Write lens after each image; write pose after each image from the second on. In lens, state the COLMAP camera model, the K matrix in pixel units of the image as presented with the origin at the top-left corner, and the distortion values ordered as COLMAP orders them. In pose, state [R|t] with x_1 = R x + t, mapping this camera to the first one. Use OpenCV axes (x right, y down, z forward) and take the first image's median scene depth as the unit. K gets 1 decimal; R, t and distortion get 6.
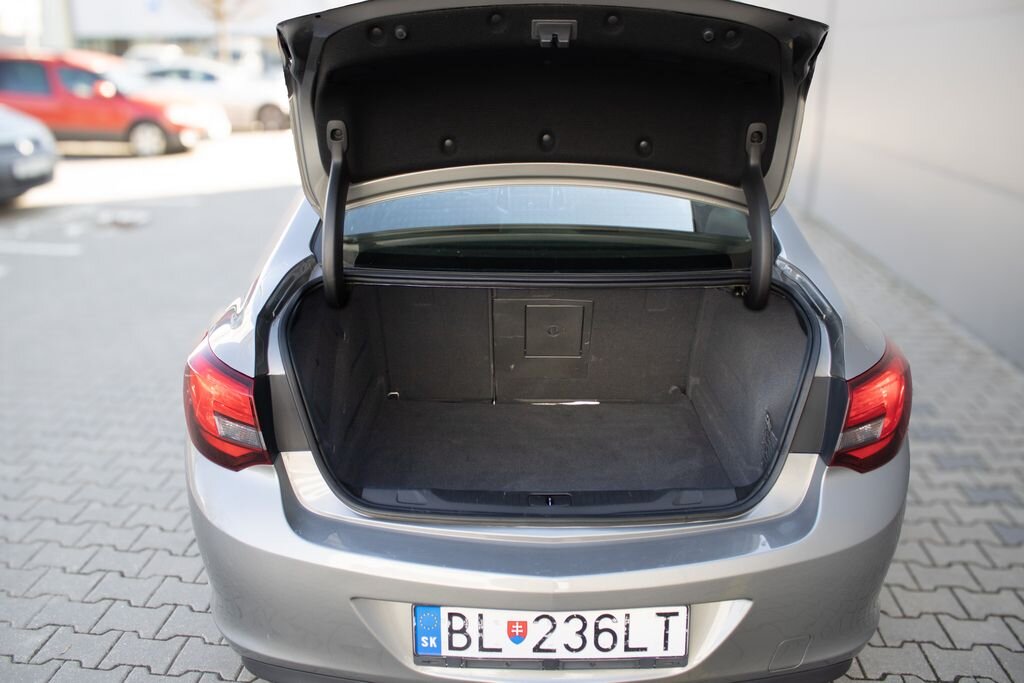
lens RADIAL K [[843.3, 0, 521.0], [0, 843.3, 338.9], [0, 0, 1]] dist [-0.160546, 0.133562]
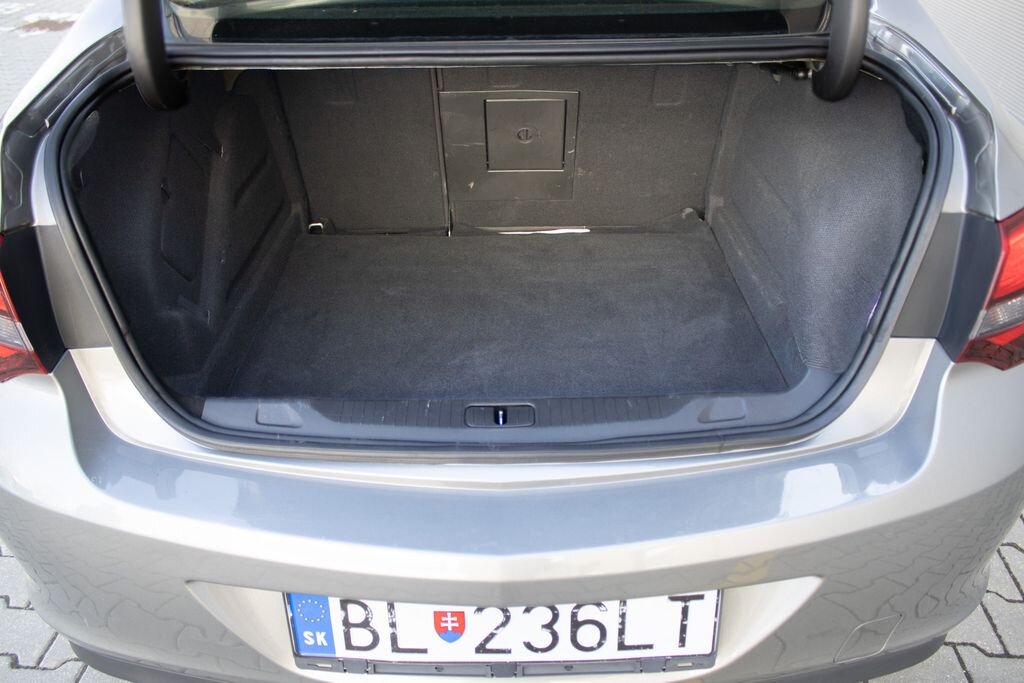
lens RADIAL K [[843.3, 0, 513.4], [0, 843.3, 343.2], [0, 0, 1]] dist [-0.160546, 0.133562]
pose [[0.999831, -0.016048, -0.008958, 0.049772], [0.017695, 0.972268, 0.233197, -0.005172], [0.004967, -0.233317, 0.972388, 0.398887]]
